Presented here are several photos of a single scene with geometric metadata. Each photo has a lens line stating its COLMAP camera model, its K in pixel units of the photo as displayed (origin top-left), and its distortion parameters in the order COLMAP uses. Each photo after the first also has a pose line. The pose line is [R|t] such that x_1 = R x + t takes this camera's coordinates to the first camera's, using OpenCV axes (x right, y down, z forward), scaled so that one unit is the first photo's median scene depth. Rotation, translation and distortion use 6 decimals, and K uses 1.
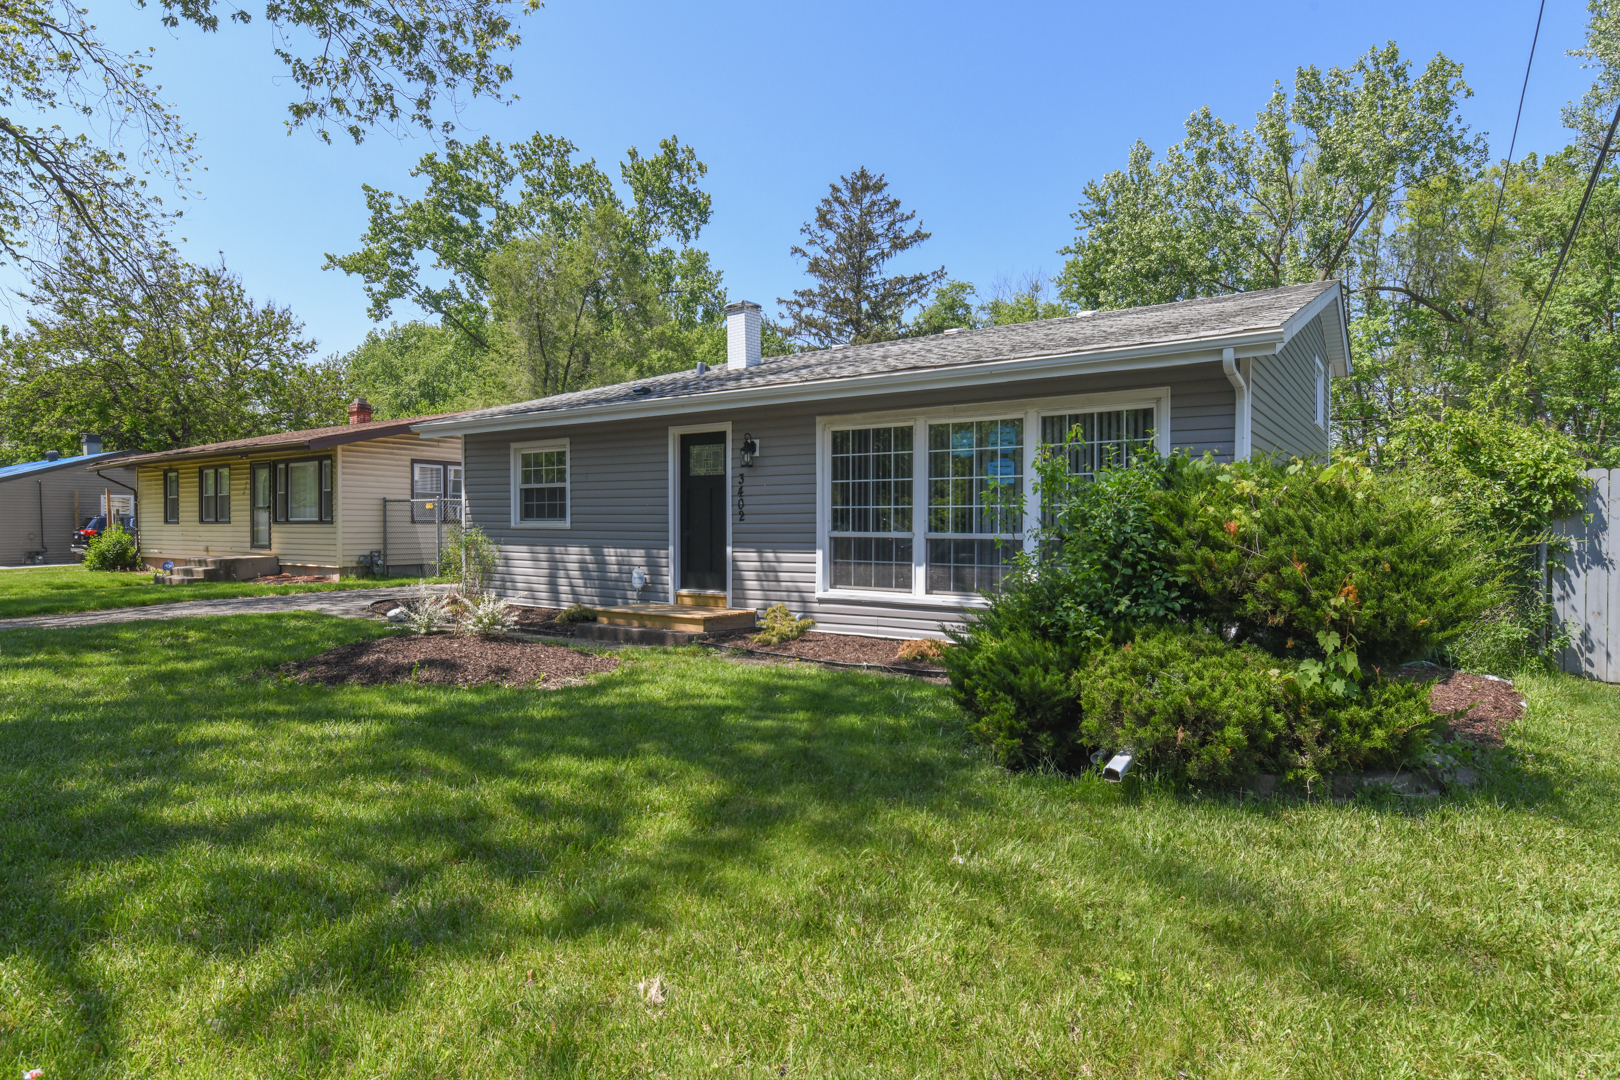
lens RADIAL K [[853.7, 0, 807.2], [0, 853.7, 532.5], [0, 0, 1]] dist [0.021677, -0.010822]
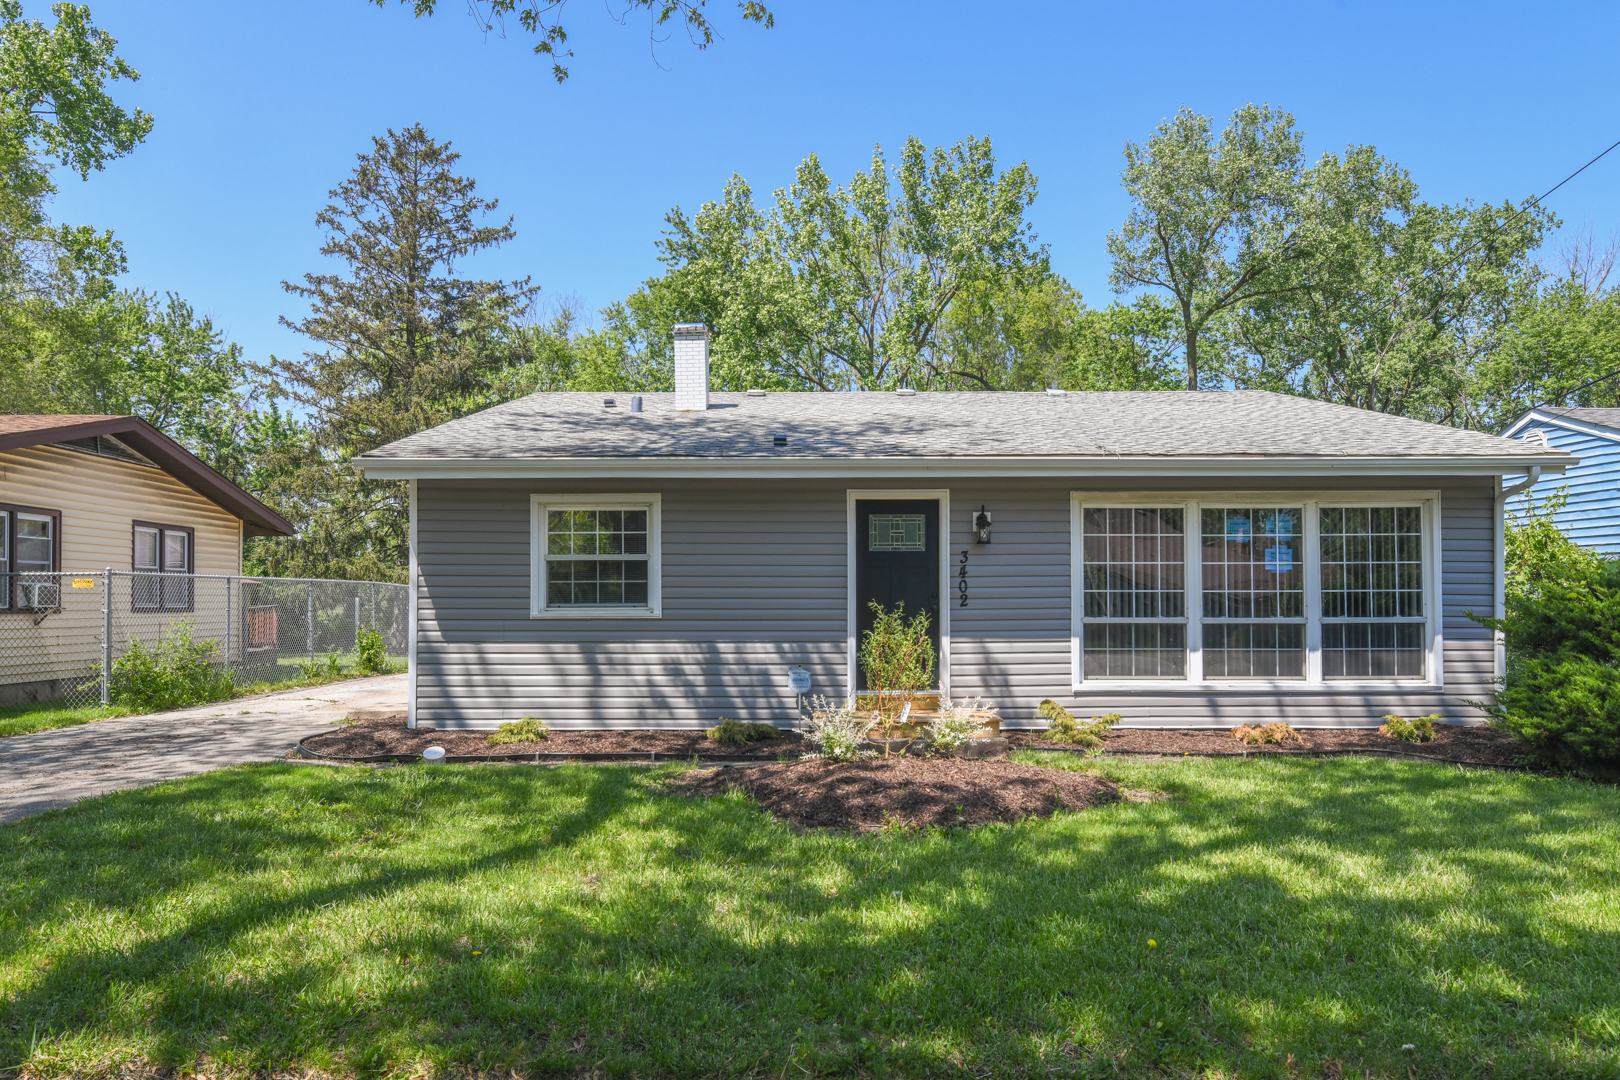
lens RADIAL K [[1081.6, 0, 808.9], [0, 1081.6, 601.7], [0, 0, 1]] dist [0.006562, -0.000378]
pose [[0.823431, -0.002965, 0.567408, -0.851961], [0.010604, 0.999892, -0.010164, -0.009163], [-0.567317, 0.014386, 0.823374, 0.204296]]
